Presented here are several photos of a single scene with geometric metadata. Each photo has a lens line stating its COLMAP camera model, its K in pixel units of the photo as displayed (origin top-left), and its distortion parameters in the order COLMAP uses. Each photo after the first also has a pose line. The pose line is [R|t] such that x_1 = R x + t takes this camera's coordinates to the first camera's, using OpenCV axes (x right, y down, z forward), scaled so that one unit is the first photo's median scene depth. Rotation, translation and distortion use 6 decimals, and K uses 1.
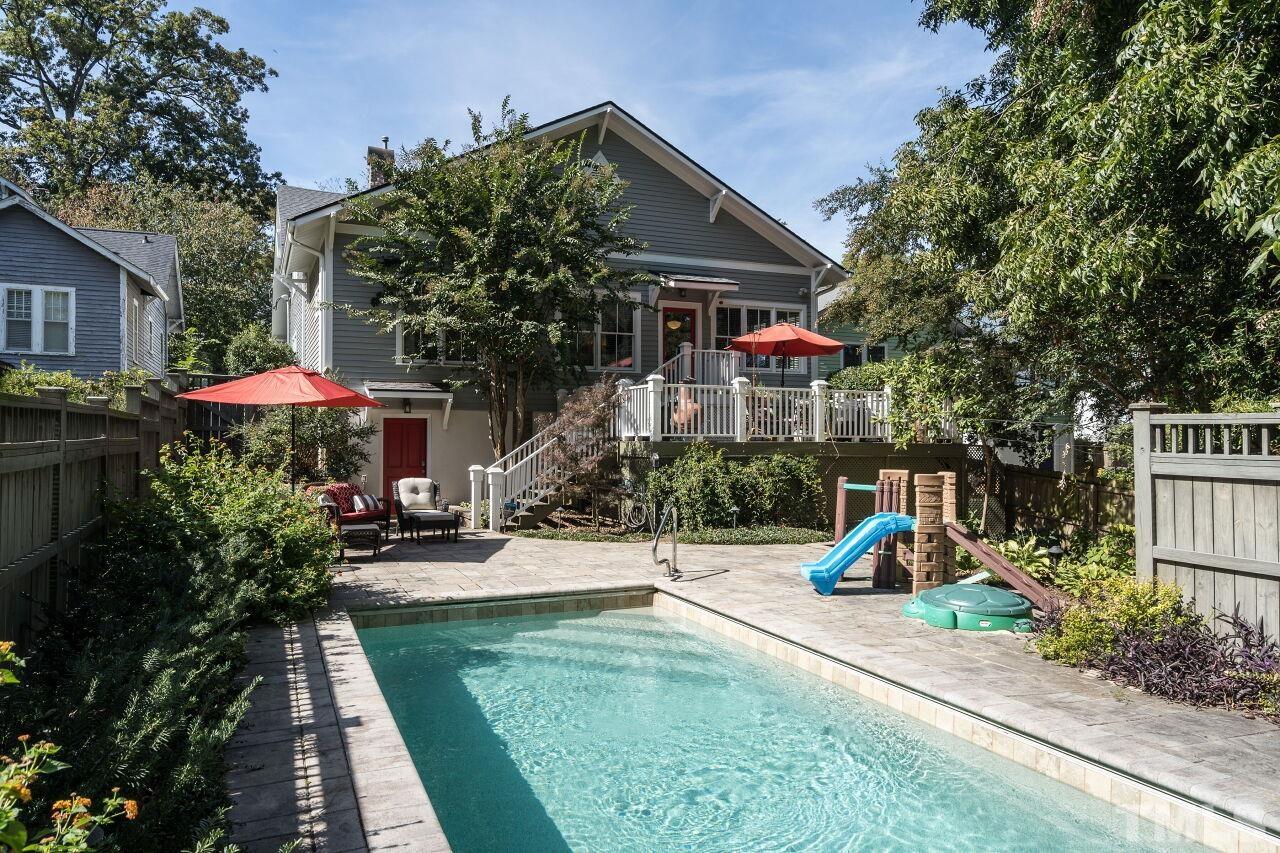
lens RADIAL K [[772.2, 0, 602.5], [0, 772.2, 428.8], [0, 0, 1]] dist [0.005182, -0.000313]
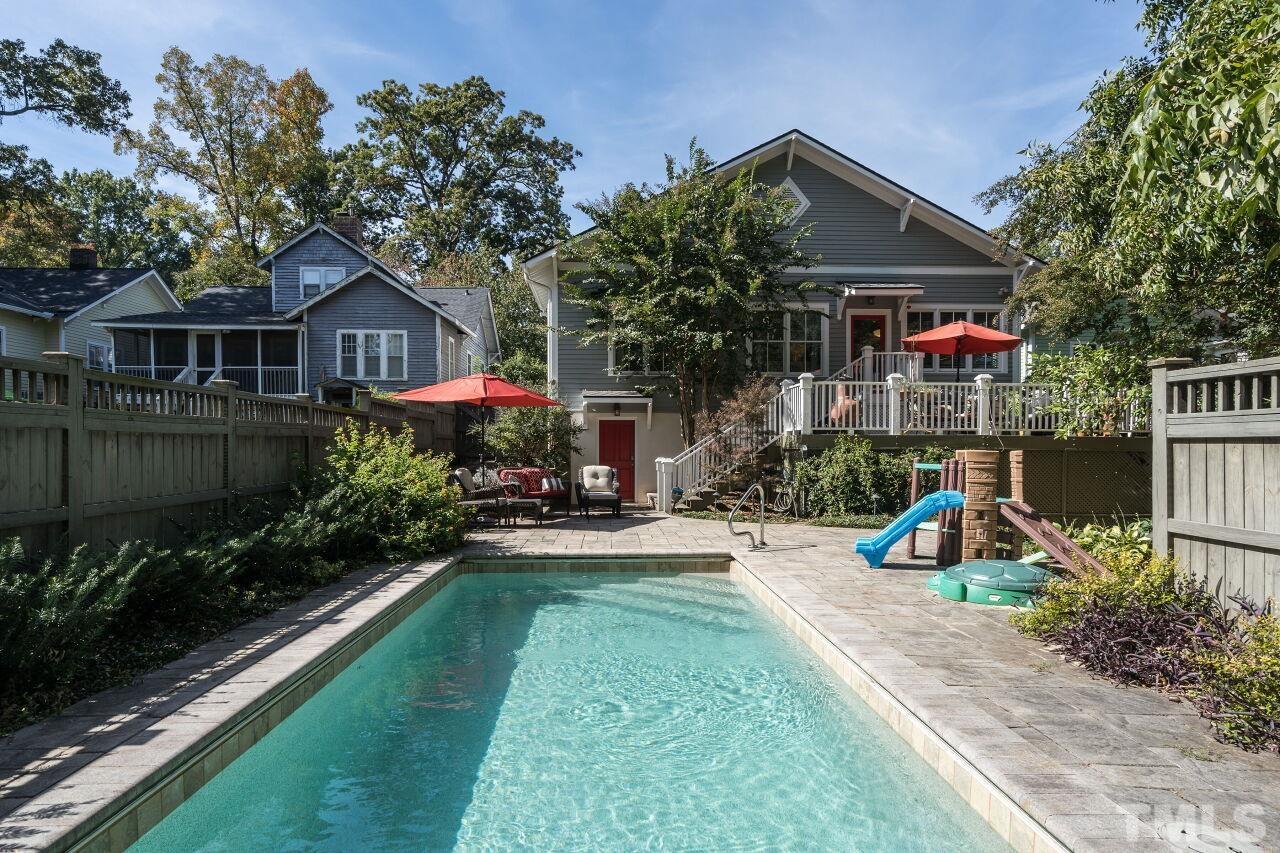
lens RADIAL K [[665.7, 0, 642.3], [0, 665.7, 456.4], [0, 0, 1]] dist [0.000132, 0.000227]
pose [[0.948556, 0.001555, -0.316604, 0.138034], [0.006794, 0.999658, 0.025265, 0.020486], [0.316535, -0.026117, 0.948221, 0.029109]]
